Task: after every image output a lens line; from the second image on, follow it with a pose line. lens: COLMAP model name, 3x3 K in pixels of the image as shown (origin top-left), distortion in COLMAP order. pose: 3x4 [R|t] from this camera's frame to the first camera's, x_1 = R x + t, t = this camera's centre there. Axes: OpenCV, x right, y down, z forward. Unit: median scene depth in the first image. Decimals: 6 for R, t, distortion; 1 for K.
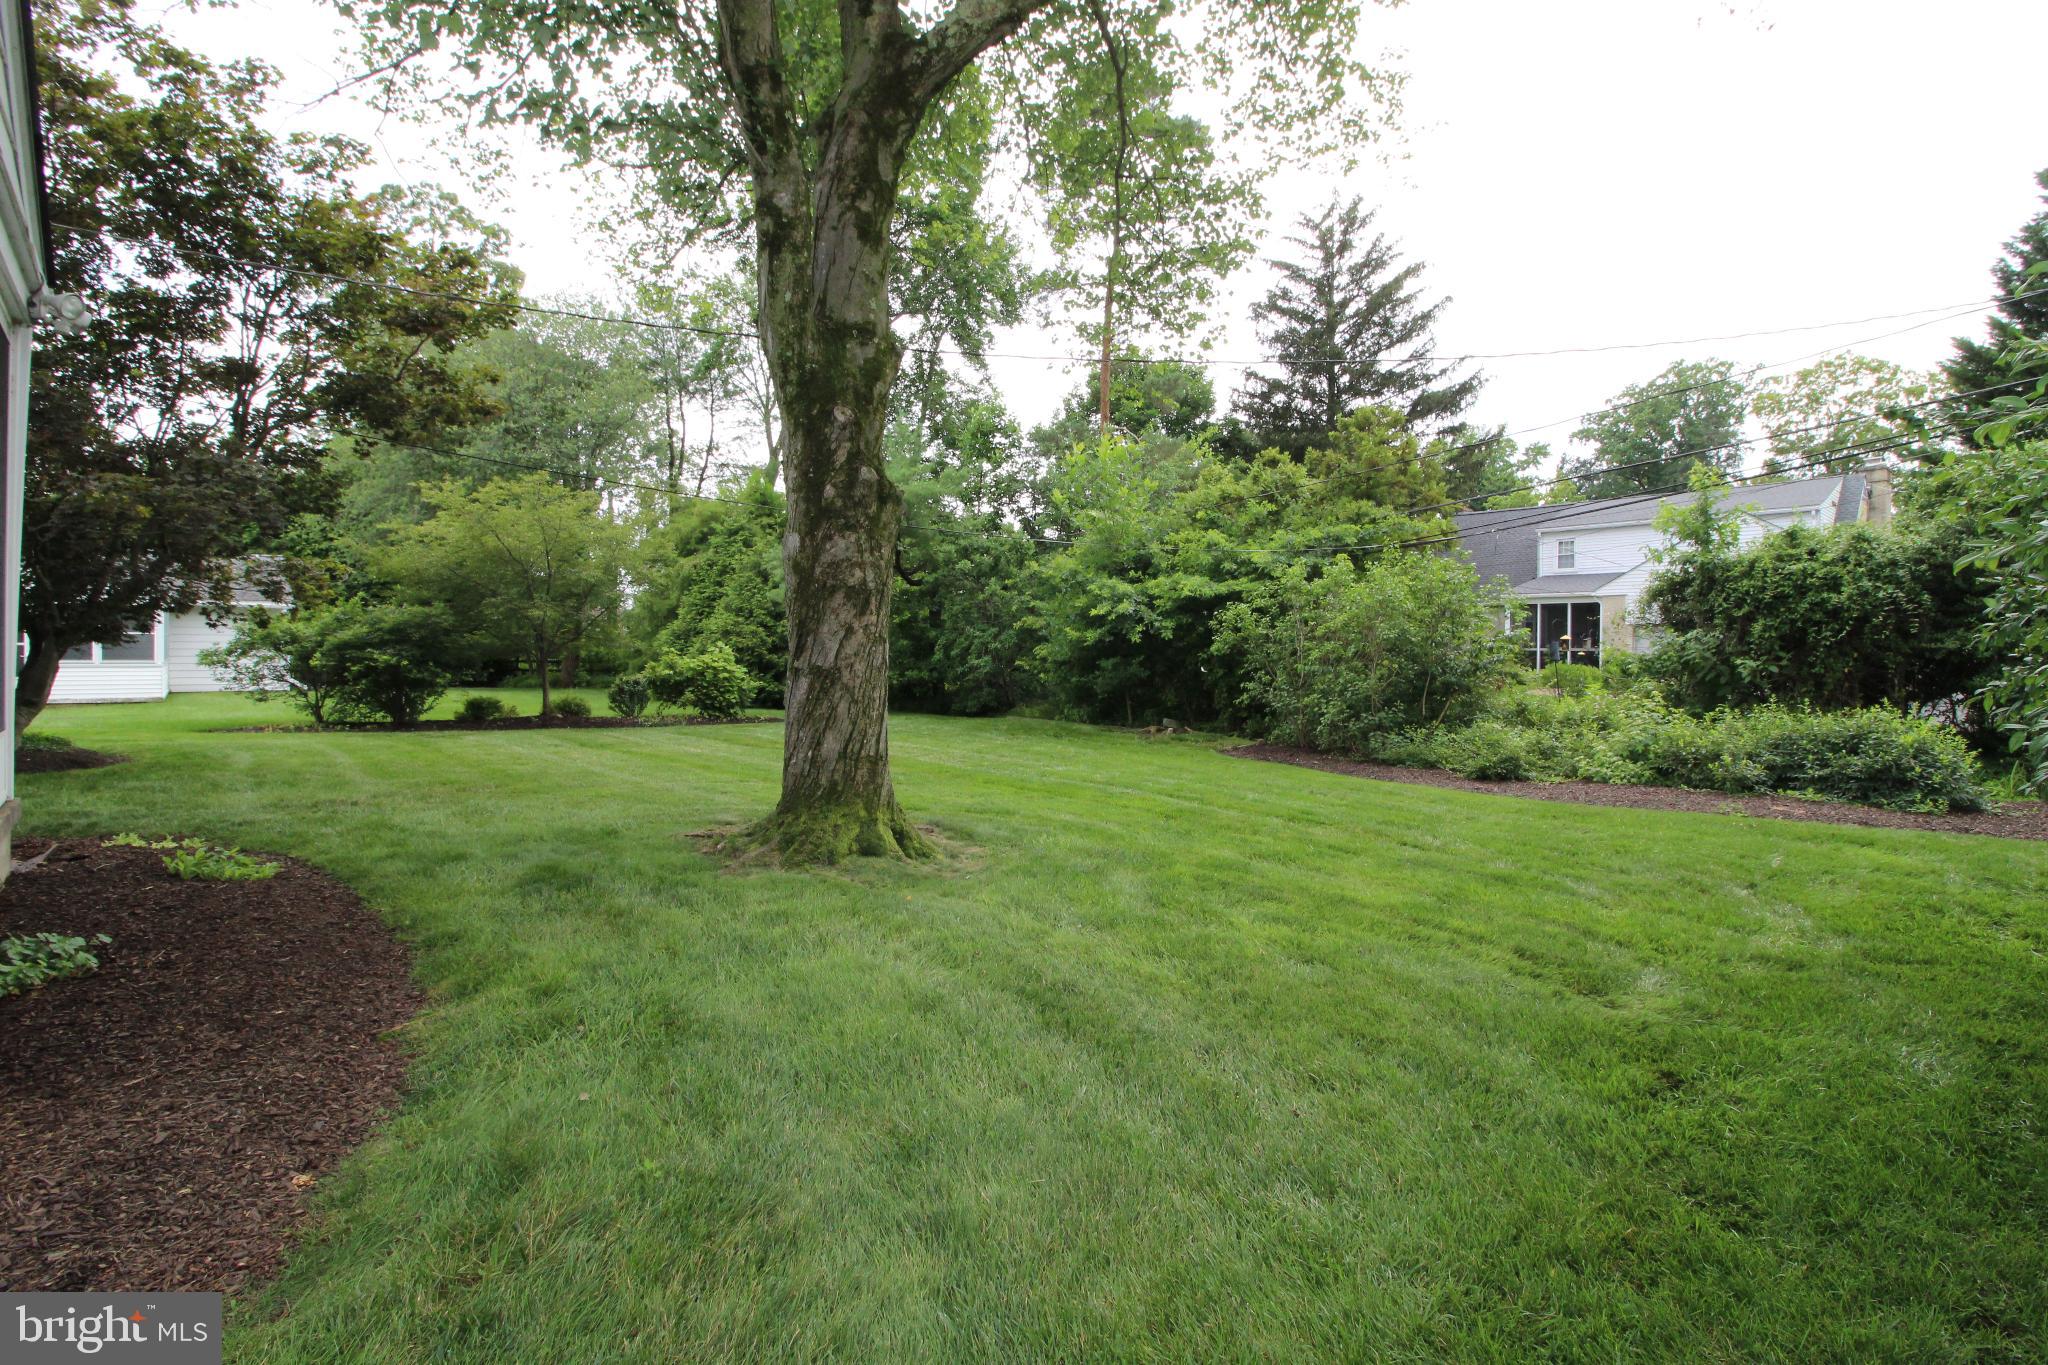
lens RADIAL K [[961.6, 0, 1024.2], [0, 961.6, 677.6], [0, 0, 1]] dist [0.003176, 0.000350]
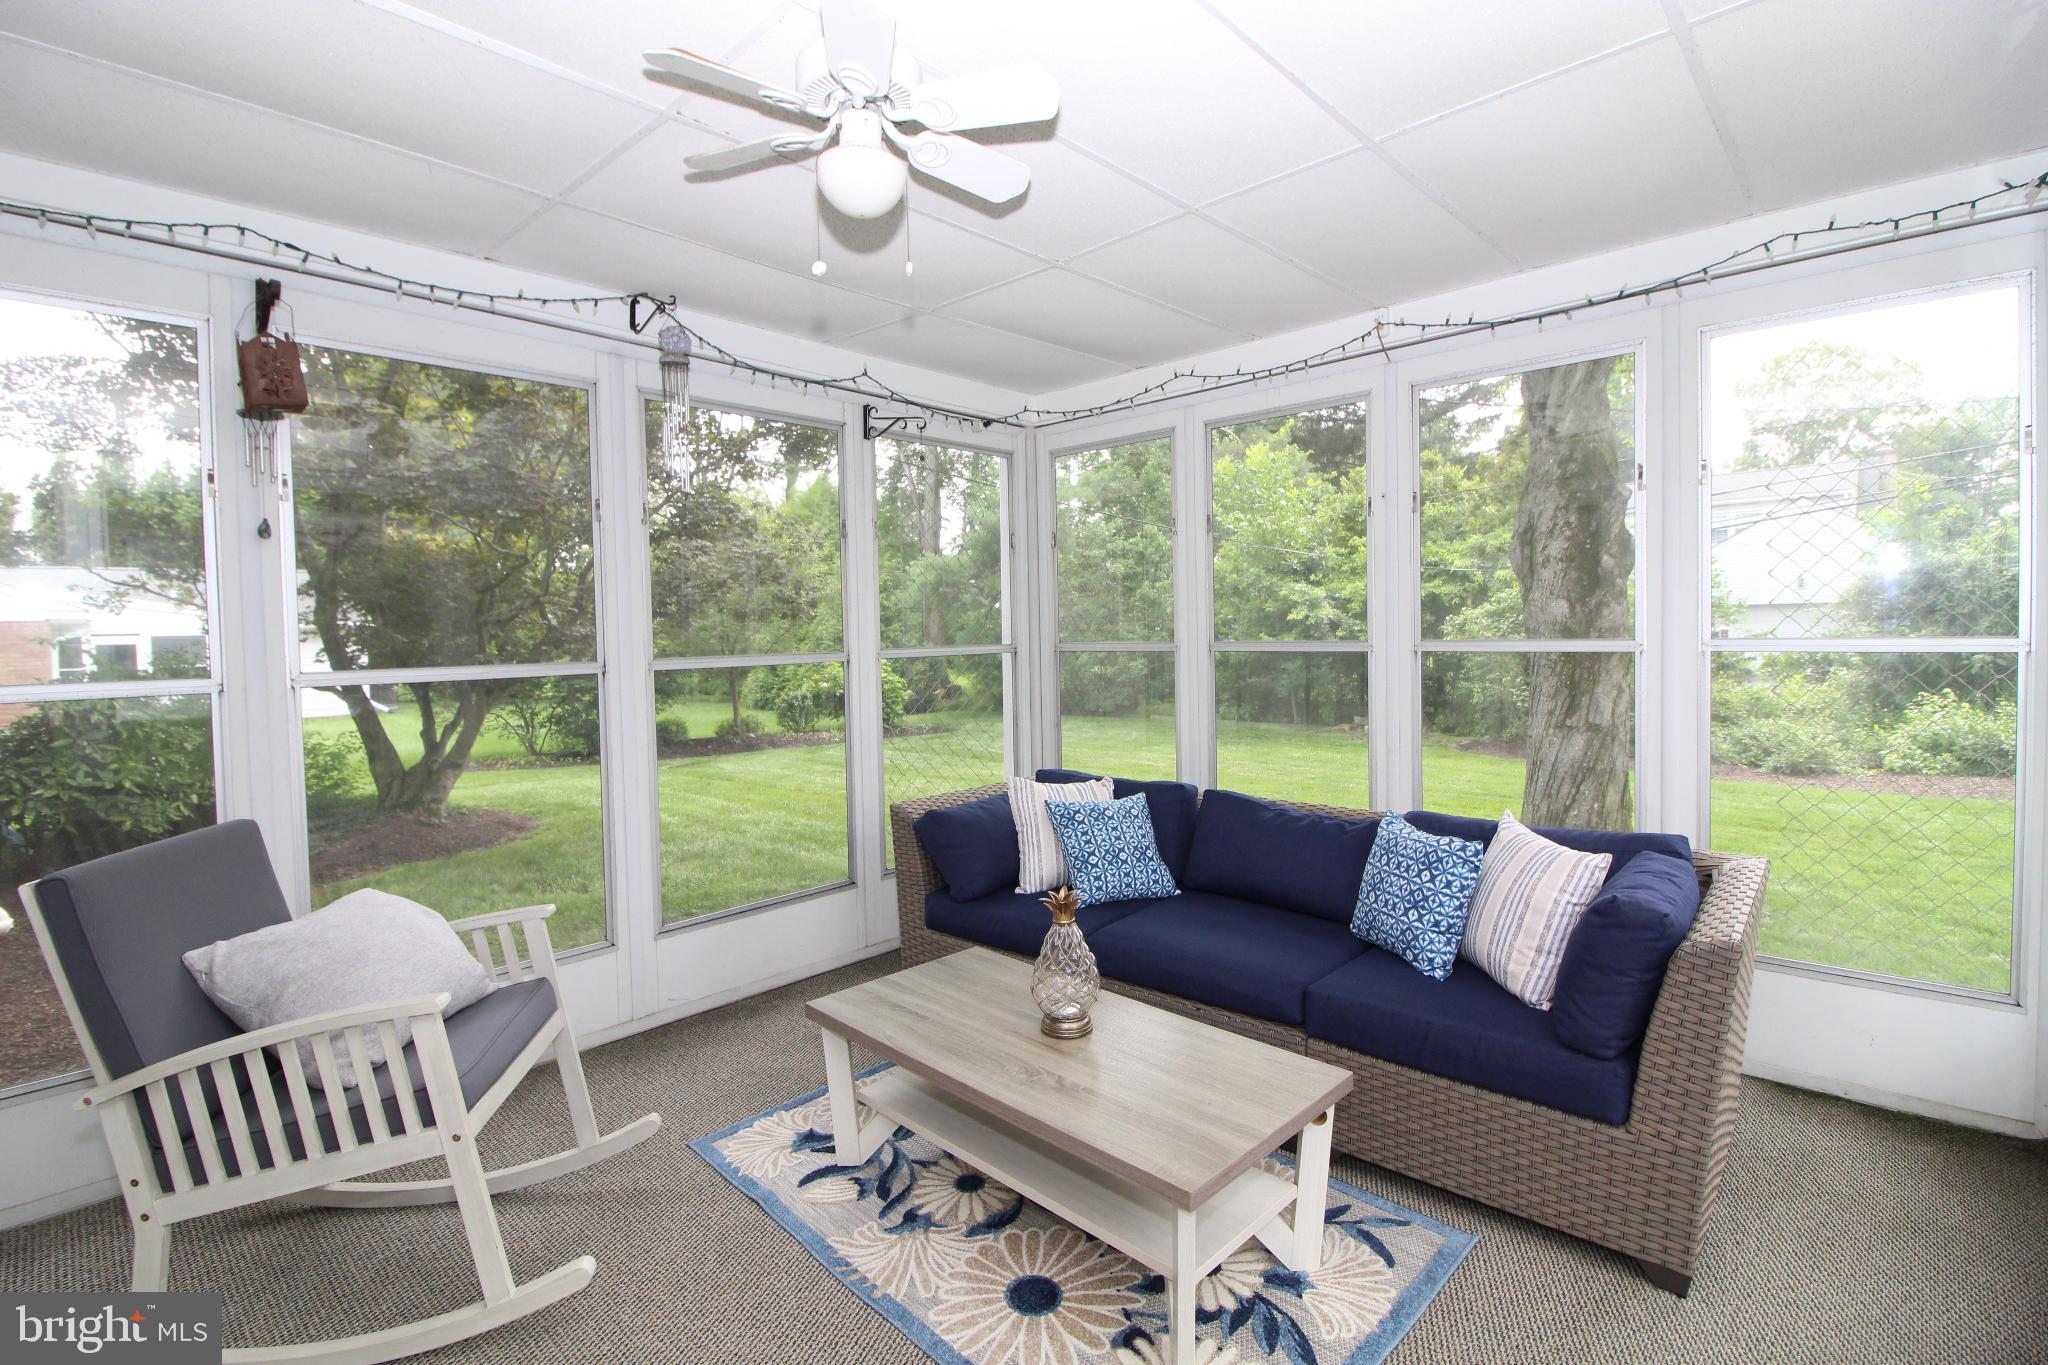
lens RADIAL K [[961.6, 0, 1024.1], [0, 961.6, 679.4], [0, 0, 1]] dist [0.003176, 0.000350]
pose [[0.996663, -0.034378, 0.074039, -0.287592], [0.032831, 0.999218, 0.022012, -0.032903], [-0.074738, -0.019508, 0.997012, -0.008488]]
